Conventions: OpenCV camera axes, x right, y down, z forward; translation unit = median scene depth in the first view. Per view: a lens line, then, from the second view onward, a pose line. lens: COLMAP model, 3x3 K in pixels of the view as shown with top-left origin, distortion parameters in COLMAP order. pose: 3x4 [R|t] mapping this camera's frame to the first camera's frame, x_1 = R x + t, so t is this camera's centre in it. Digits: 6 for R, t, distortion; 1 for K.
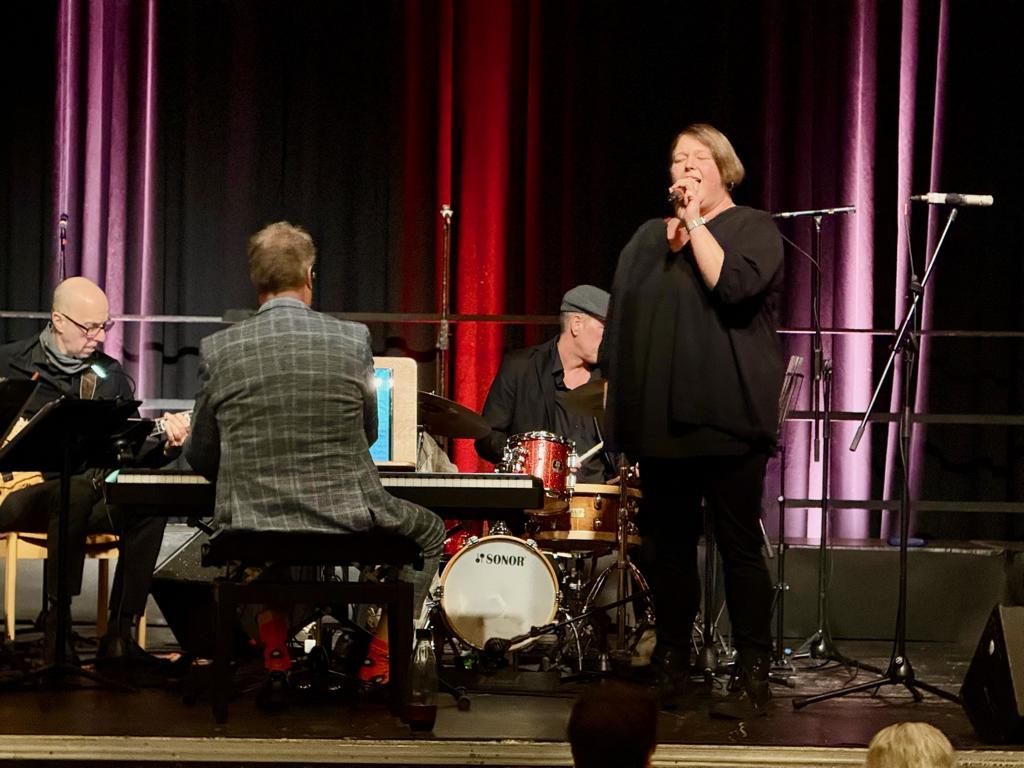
lens RADIAL K [[3688.7, 0, 513.8], [0, 3688.7, 386.1], [0, 0, 1]] dist [0.323332, 0.000000]
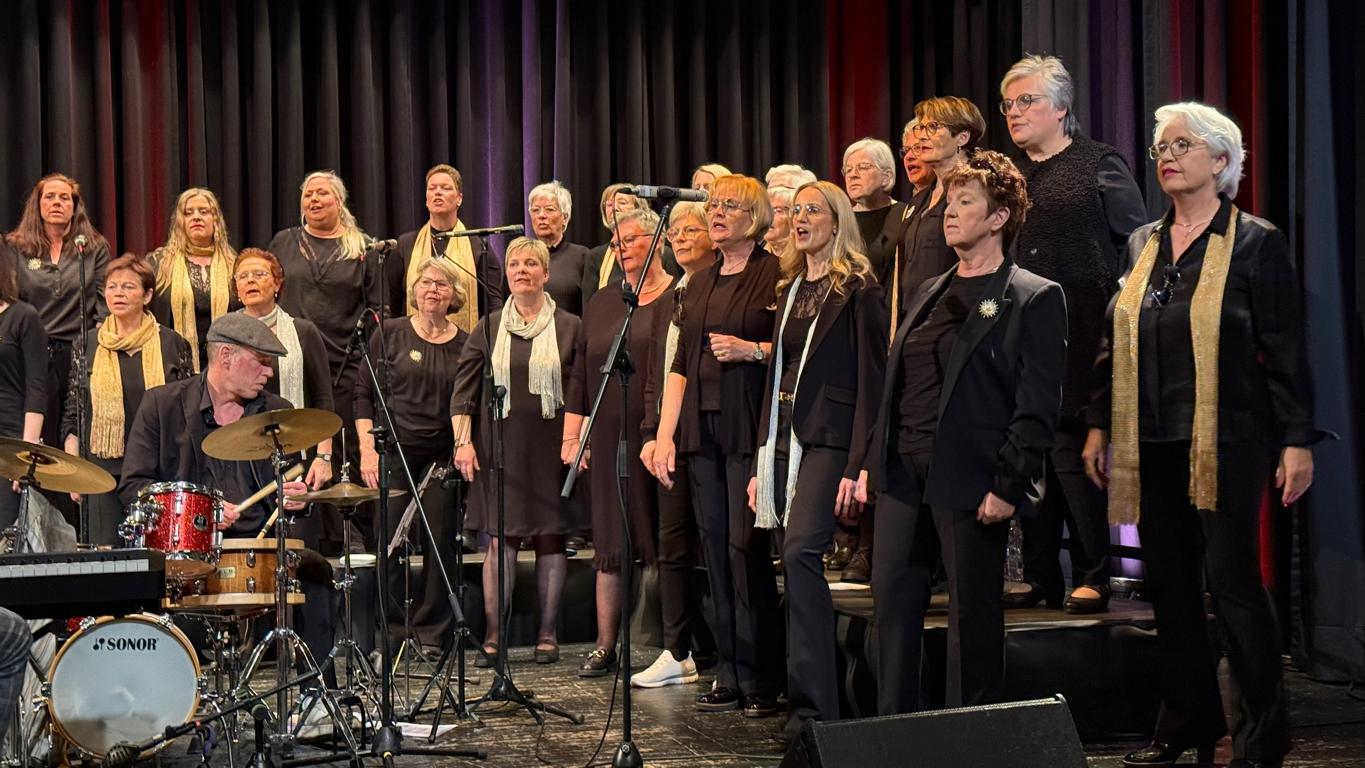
lens RADIAL K [[1930.6, 0, 688.3], [0, 1930.6, 396.8], [0, 0, 1]] dist [0.157917, 0.000000]
pose [[0.976024, -0.036984, 0.214499, 0.028705], [0.036714, 0.999312, 0.005247, -0.005749], [-0.214546, 0.002754, 0.976710, 0.590650]]
